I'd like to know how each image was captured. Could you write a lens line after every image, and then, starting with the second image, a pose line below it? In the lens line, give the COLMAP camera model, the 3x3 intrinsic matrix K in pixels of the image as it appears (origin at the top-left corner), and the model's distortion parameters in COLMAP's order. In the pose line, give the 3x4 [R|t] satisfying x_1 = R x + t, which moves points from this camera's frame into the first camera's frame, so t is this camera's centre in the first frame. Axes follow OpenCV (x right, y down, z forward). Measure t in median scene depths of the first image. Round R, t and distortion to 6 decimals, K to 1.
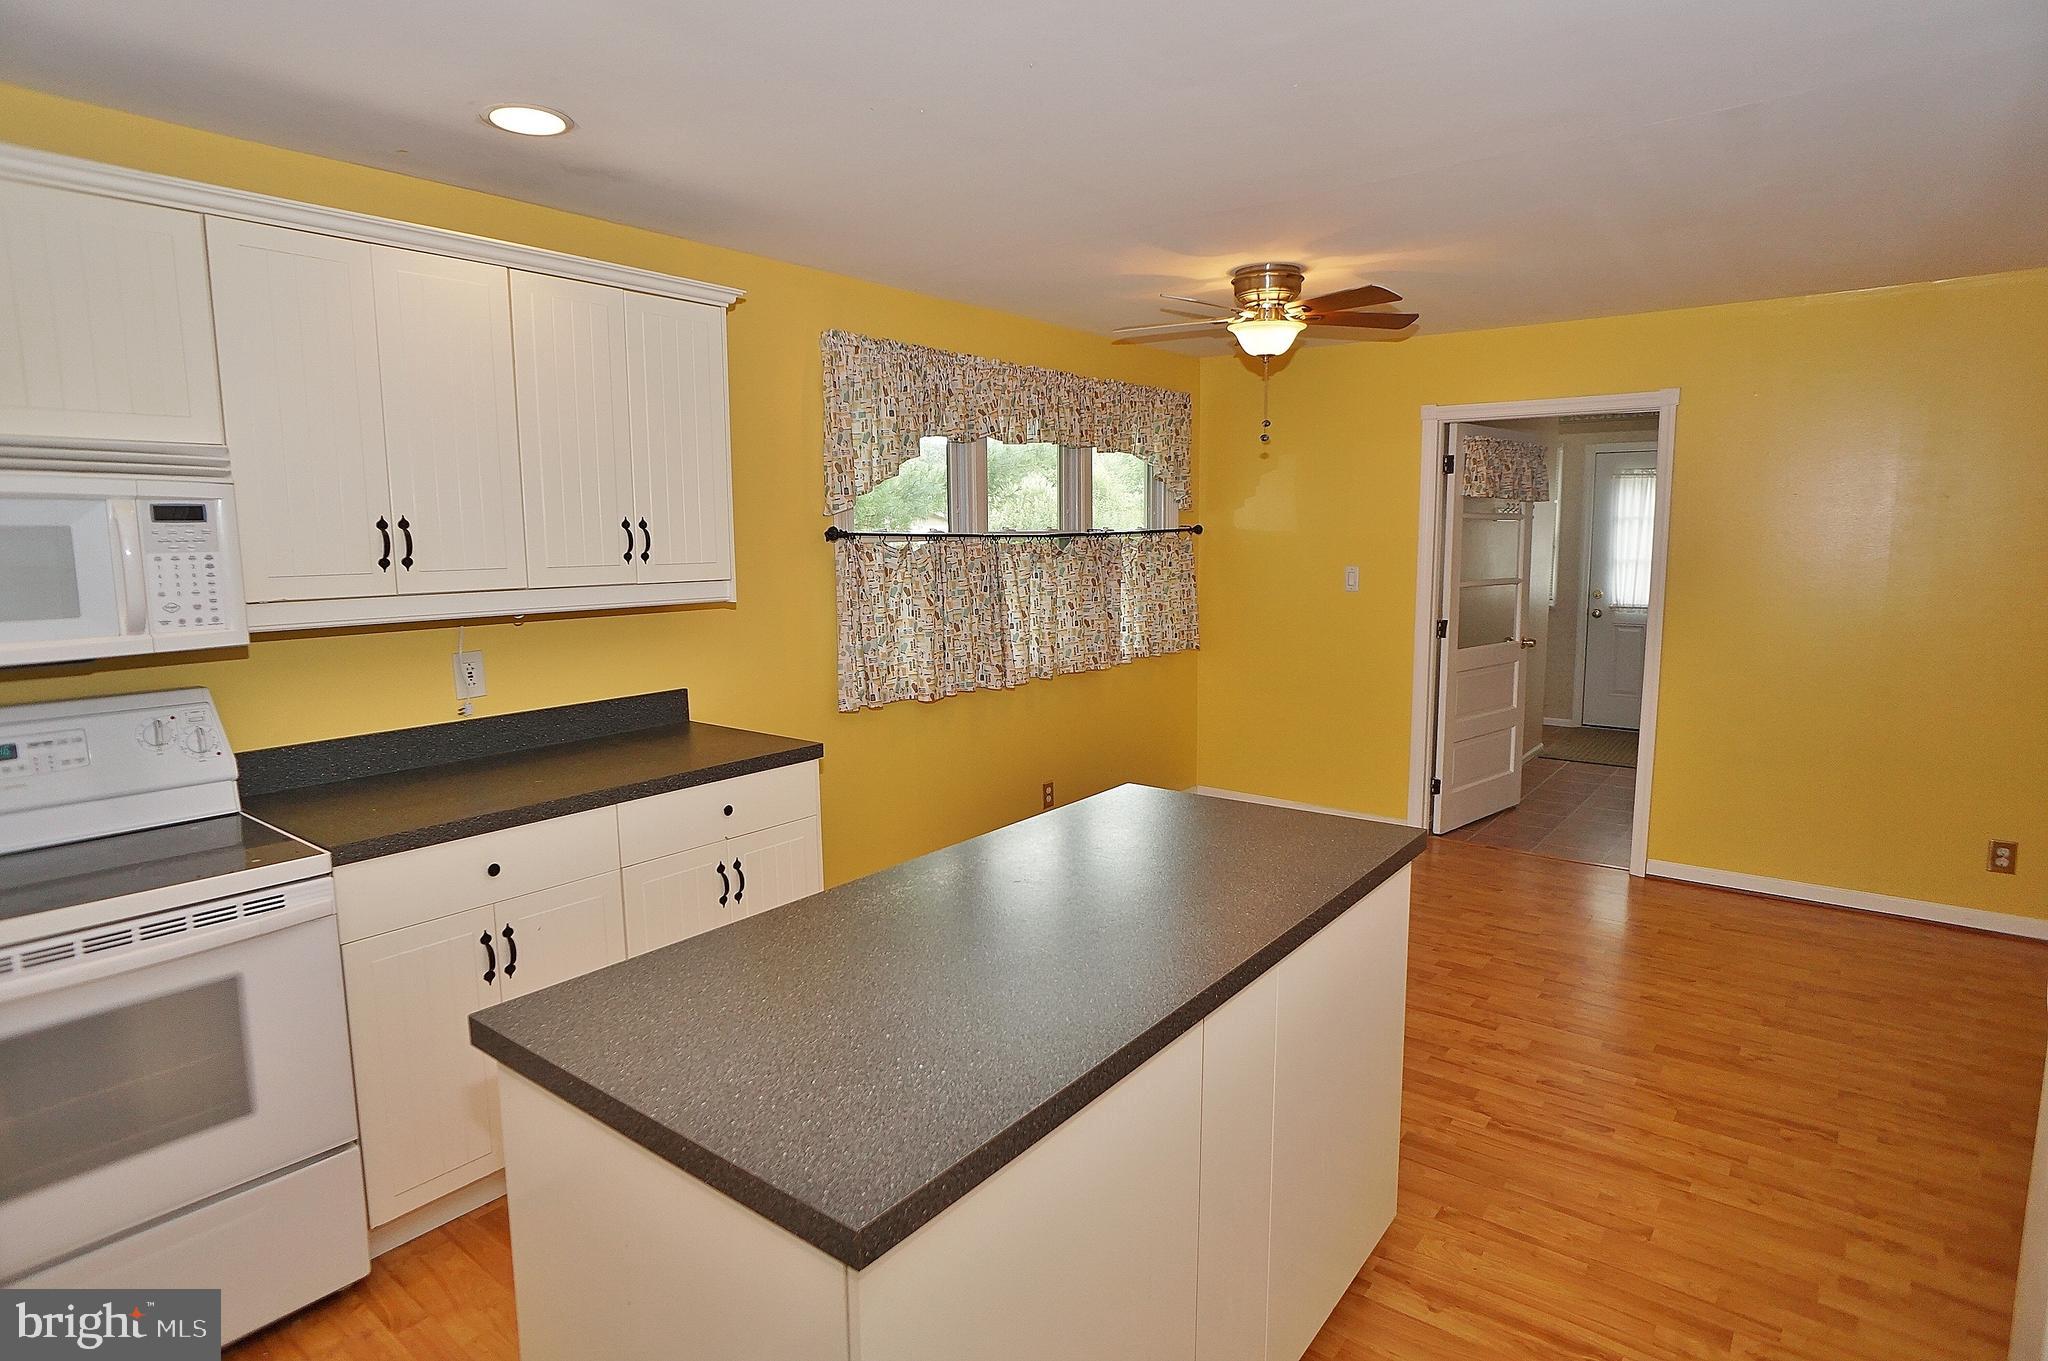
lens RADIAL K [[1087.6, 0, 1022.2], [0, 1087.6, 657.7], [0, 0, 1]] dist [-0.043318, 0.023685]
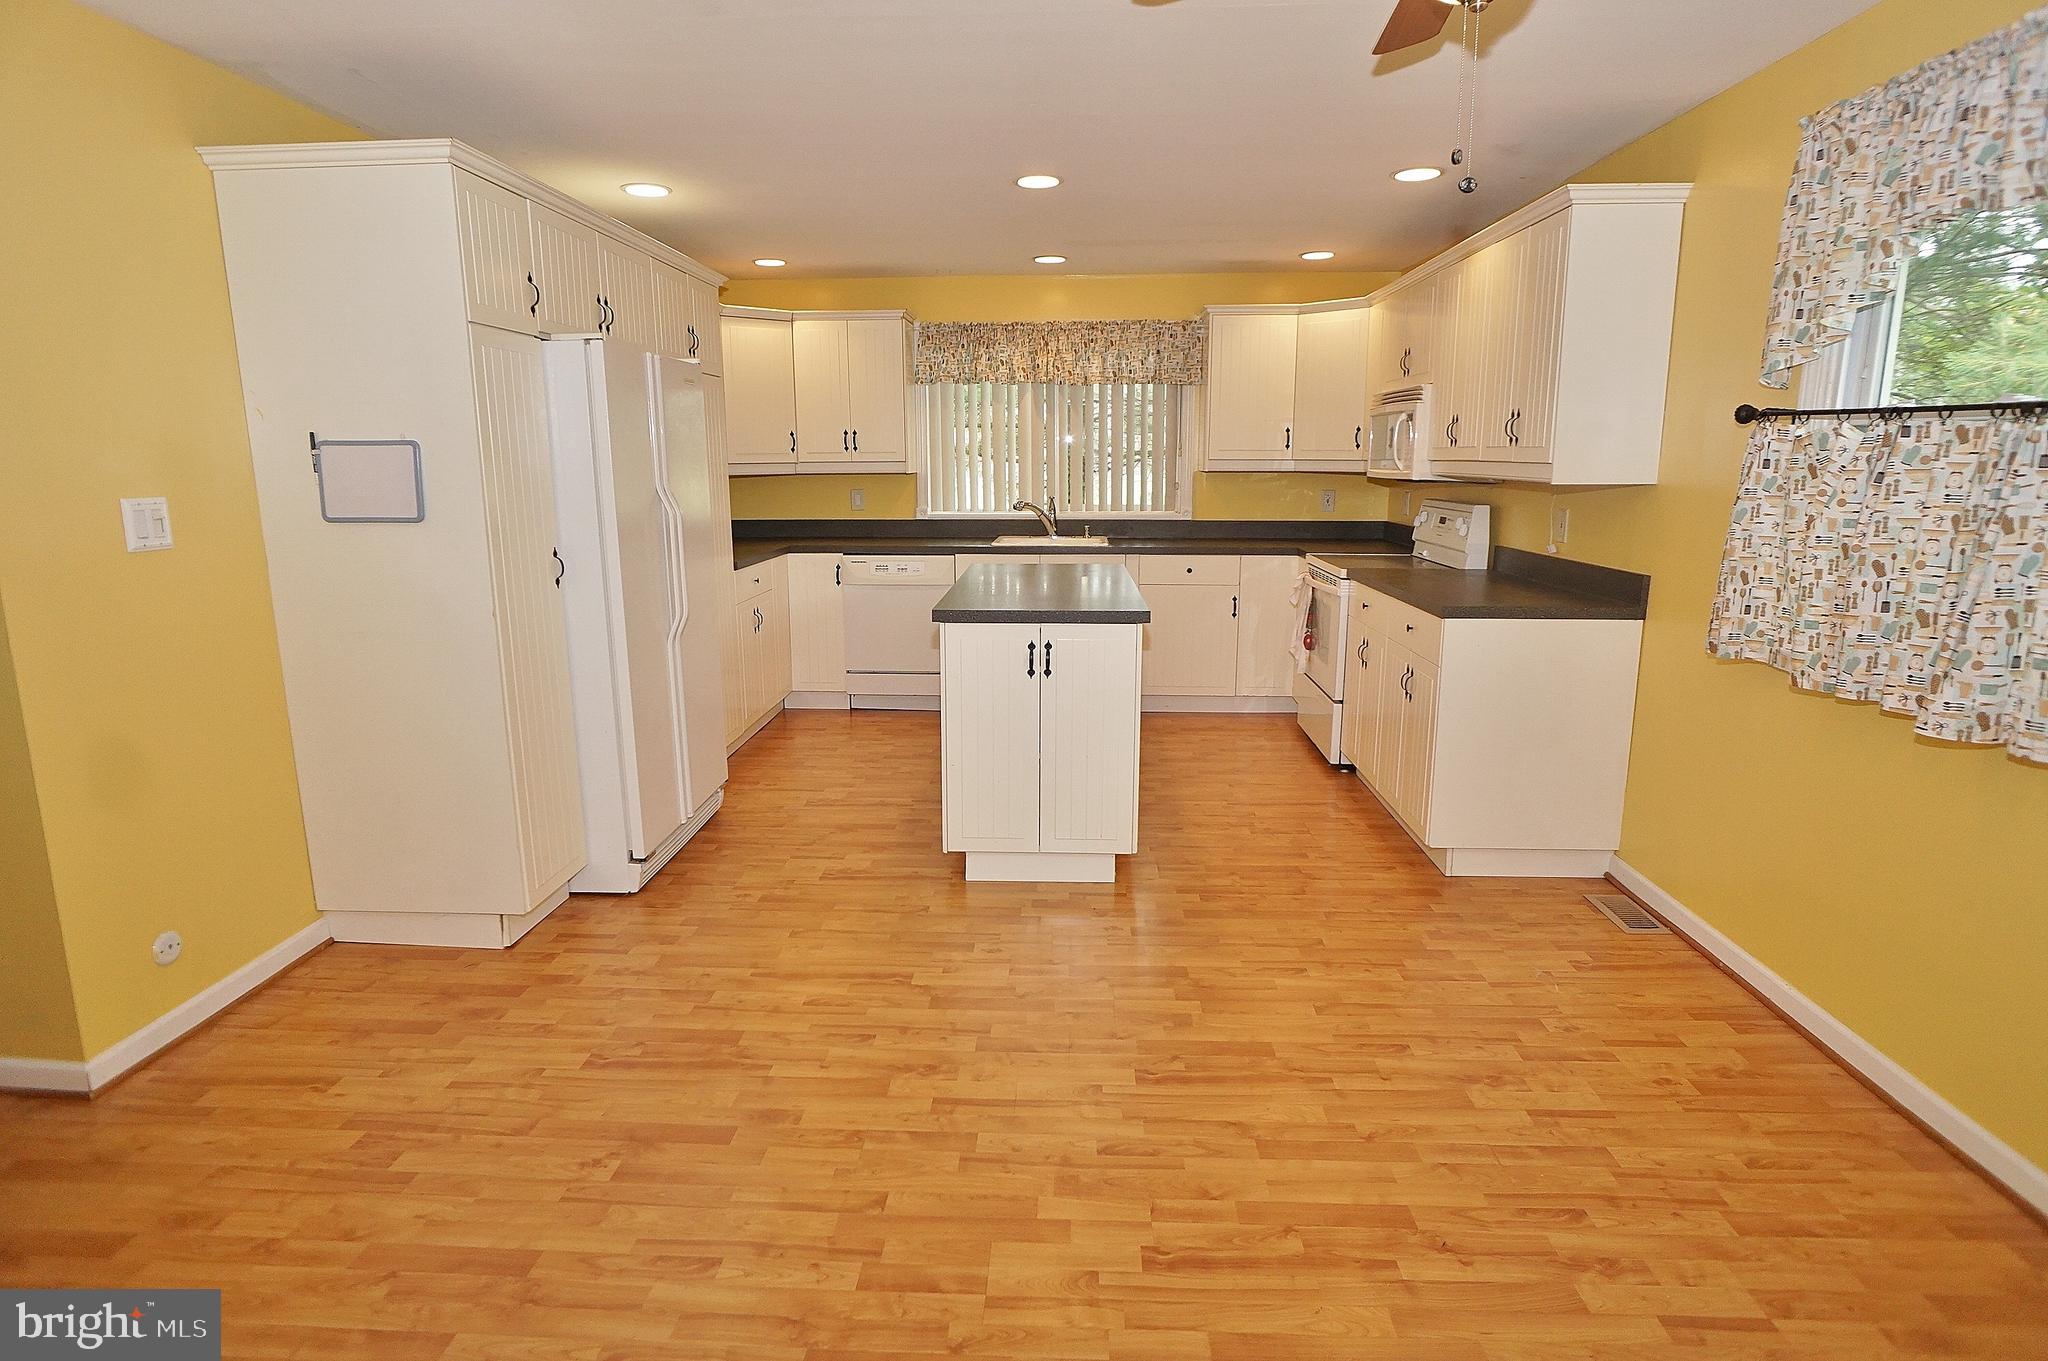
lens RADIAL K [[1087.6, 0, 1022.2], [0, 1087.6, 657.7], [0, 0, 1]] dist [-0.043318, 0.023685]
pose [[-0.815377, 0.121103, -0.566122, 0.834645], [-0.057425, 0.956135, 0.287242, -0.169497], [0.576075, 0.266719, -0.772656, 1.648087]]
